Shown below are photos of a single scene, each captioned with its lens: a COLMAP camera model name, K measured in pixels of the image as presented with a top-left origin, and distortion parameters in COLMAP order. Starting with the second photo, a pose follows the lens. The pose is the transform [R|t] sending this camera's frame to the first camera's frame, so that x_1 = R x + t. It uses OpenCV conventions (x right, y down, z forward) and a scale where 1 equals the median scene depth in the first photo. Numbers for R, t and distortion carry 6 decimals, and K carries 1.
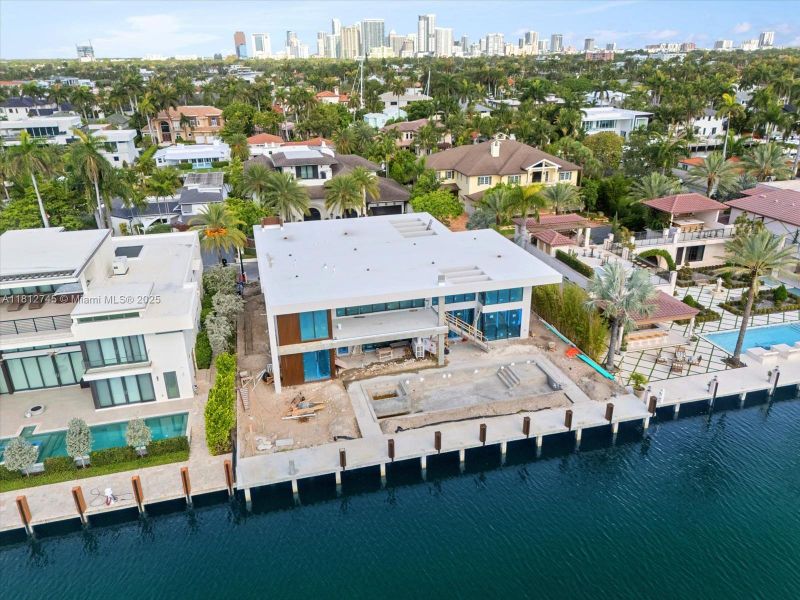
lens RADIAL K [[585.8, 0, 400.0], [0, 585.8, 300.0], [0, 0, 1]] dist [0.034225, -0.006321]
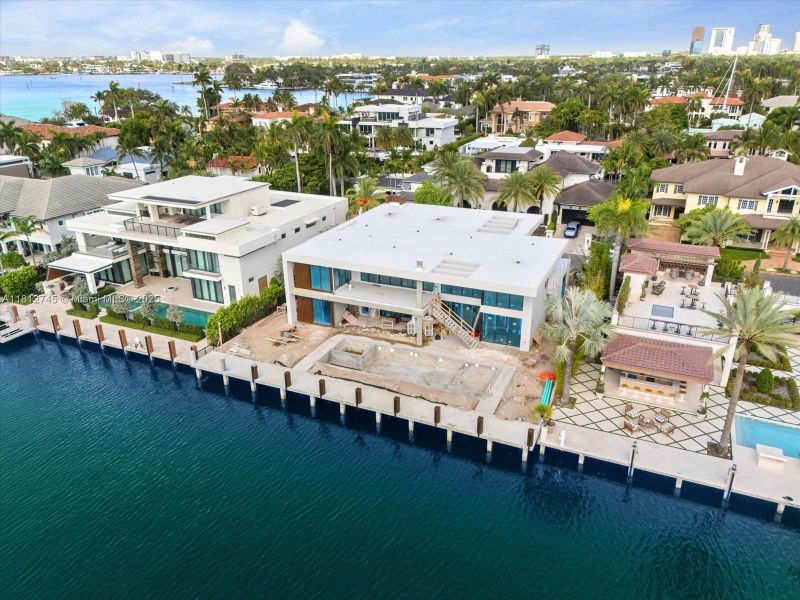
lens RADIAL K [[585.8, 0, 400.0], [0, 585.8, 300.0], [0, 0, 1]] dist [0.034225, -0.006321]
pose [[0.779277, 0.246699, -0.576079, 0.644441], [-0.243974, 0.966162, 0.083716, -0.050915], [0.577238, 0.075310, 0.813096, 0.096656]]
